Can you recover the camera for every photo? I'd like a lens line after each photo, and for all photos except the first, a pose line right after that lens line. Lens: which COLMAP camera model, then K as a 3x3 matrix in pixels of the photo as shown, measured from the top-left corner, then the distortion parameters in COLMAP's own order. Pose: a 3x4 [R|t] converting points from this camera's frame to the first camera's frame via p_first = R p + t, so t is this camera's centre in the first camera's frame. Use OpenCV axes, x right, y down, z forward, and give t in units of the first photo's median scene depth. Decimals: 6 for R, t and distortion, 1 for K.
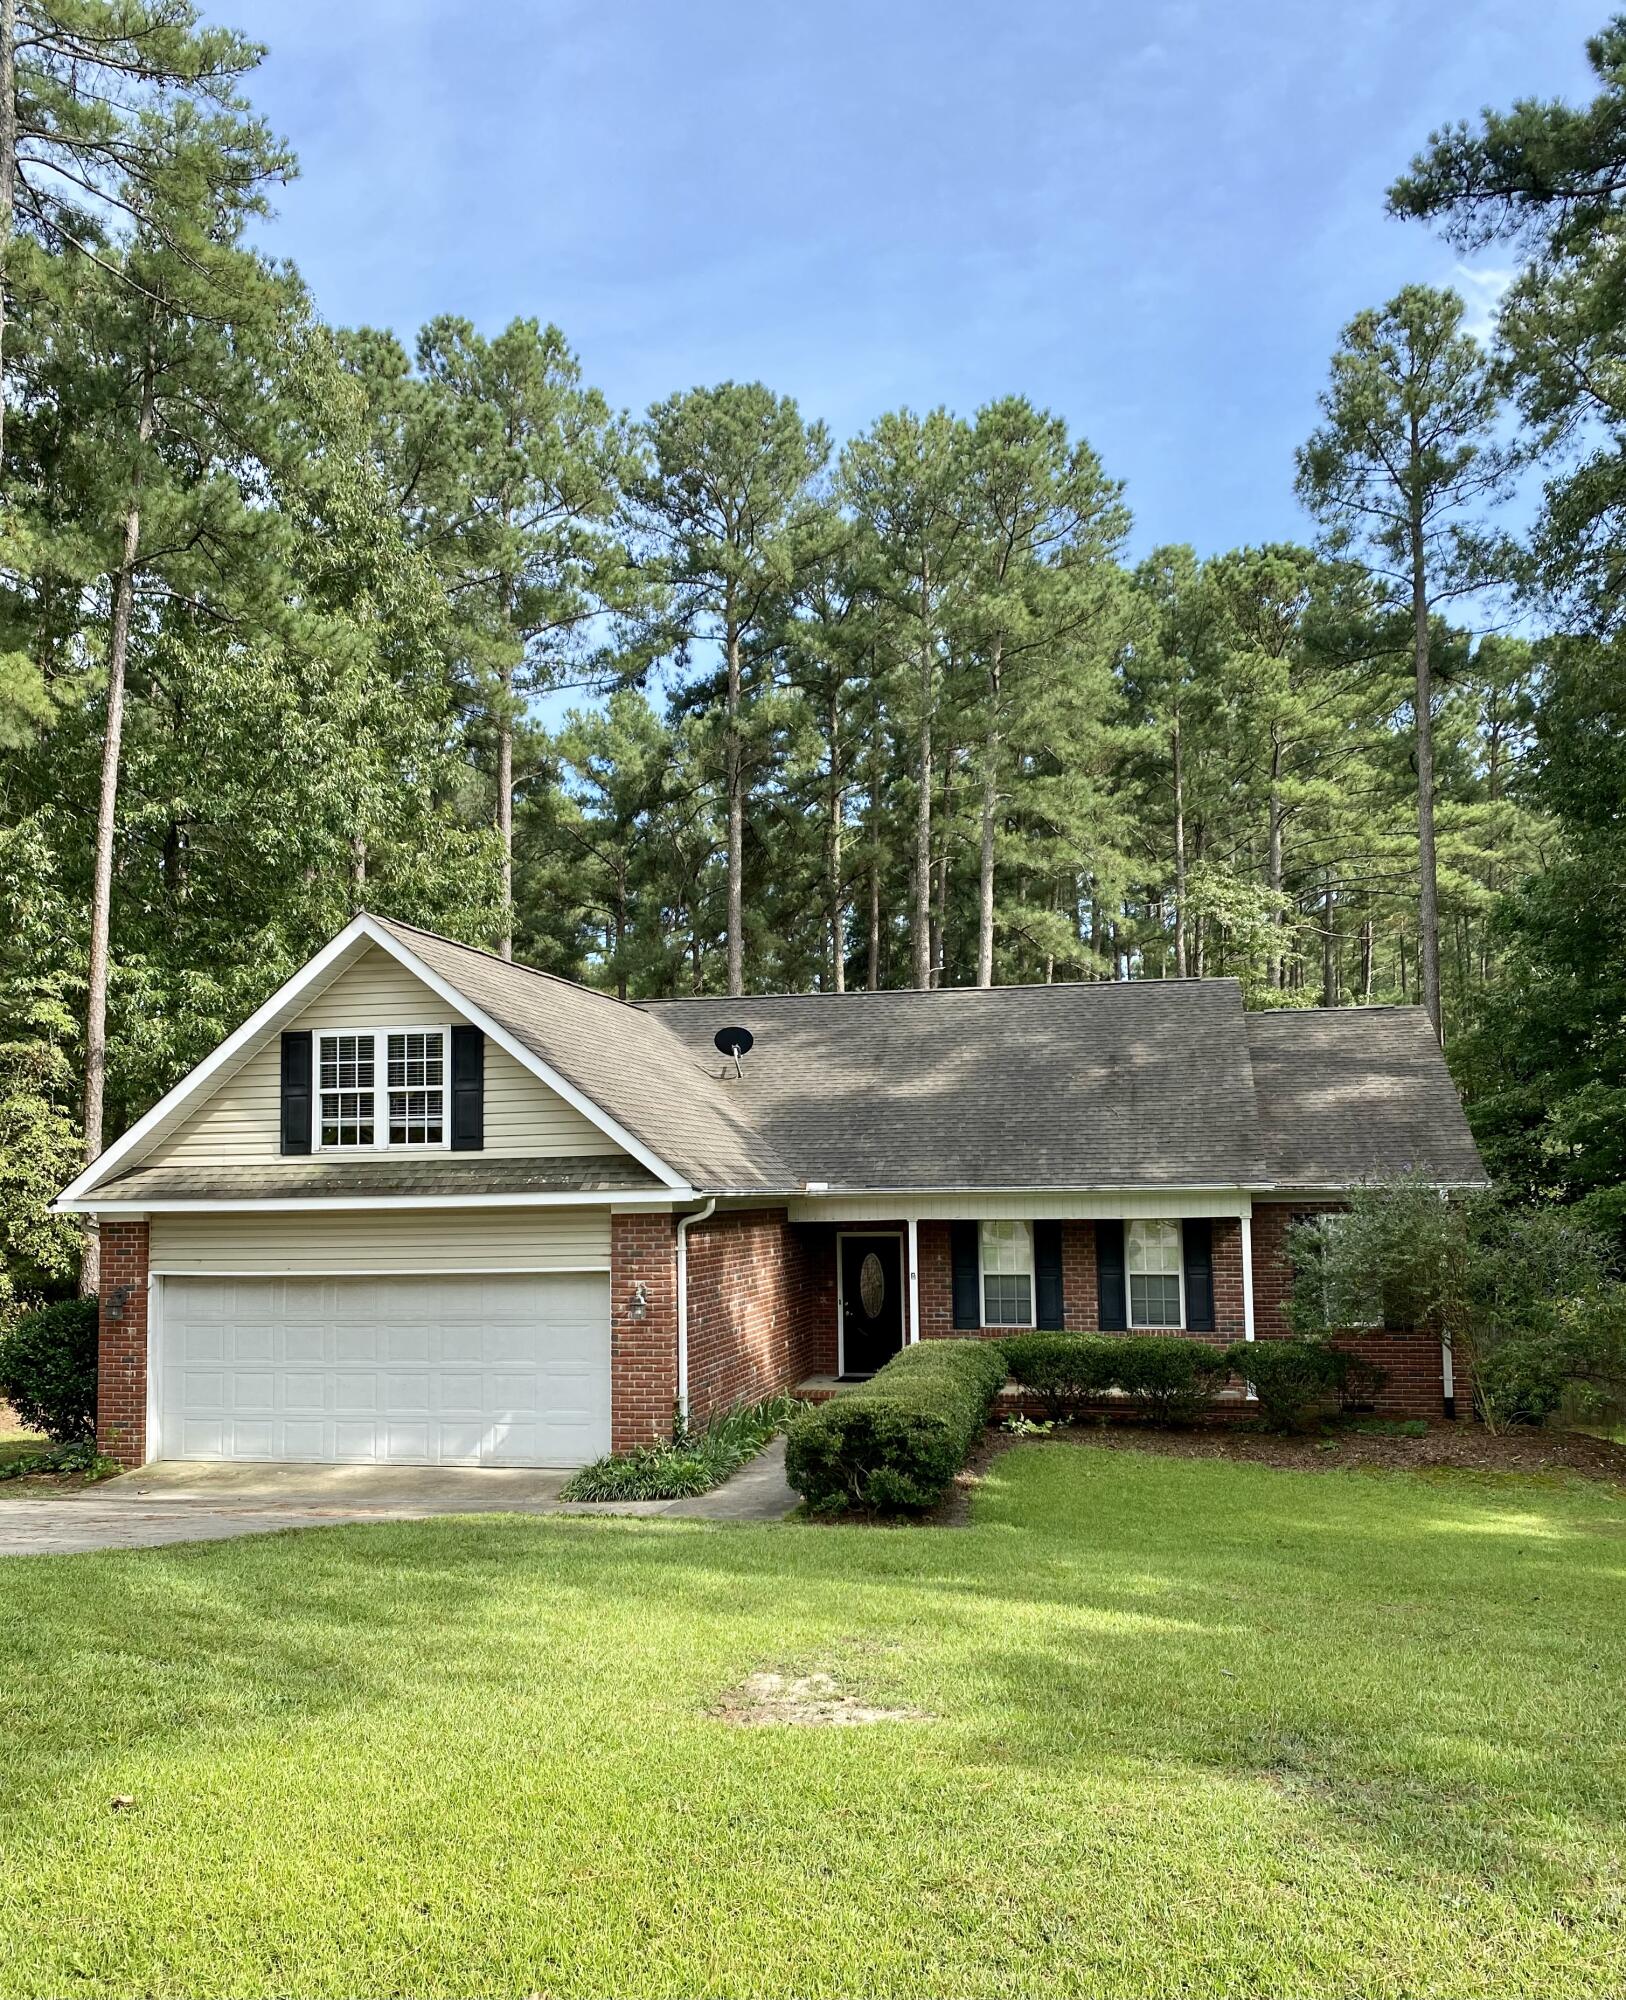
lens RADIAL K [[1647.2, 0, 813.2], [0, 1647.2, 1073.8], [0, 0, 1]] dist [0.082198, -0.008353]
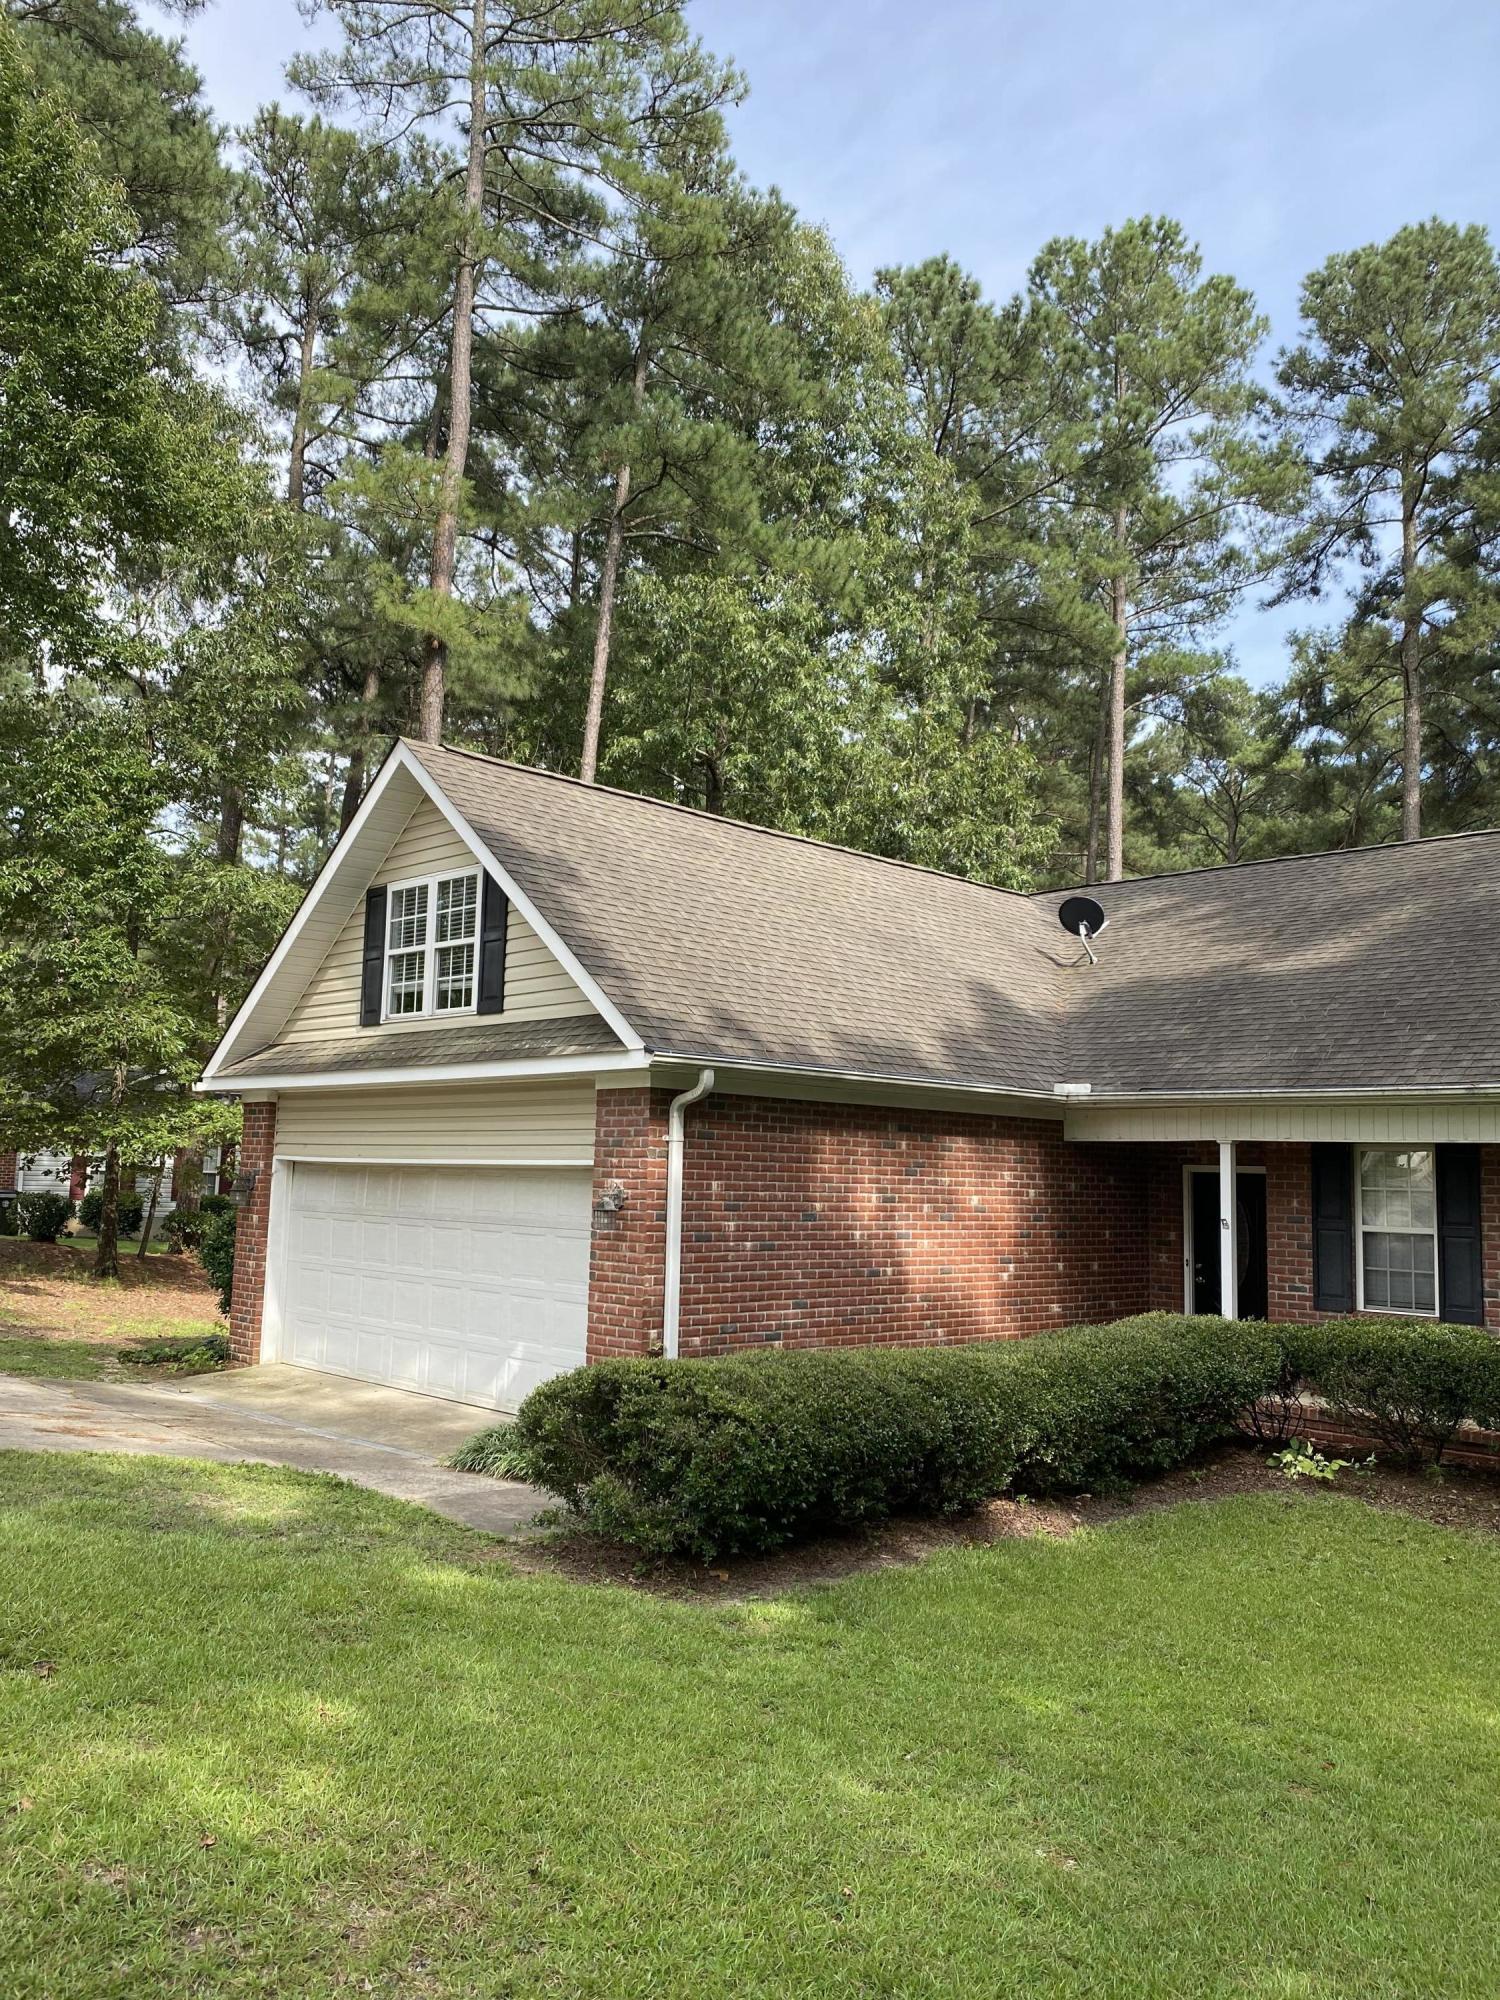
lens RADIAL K [[1532.6, 0, 766.0], [0, 1532.6, 1002.1], [0, 0, 1]] dist [0.037150, -0.013271]
pose [[0.830010, -0.027030, -0.557093, 0.313800], [0.000214, 0.998840, -0.048145, 0.074804], [0.557749, 0.039842, 0.829053, 0.441110]]
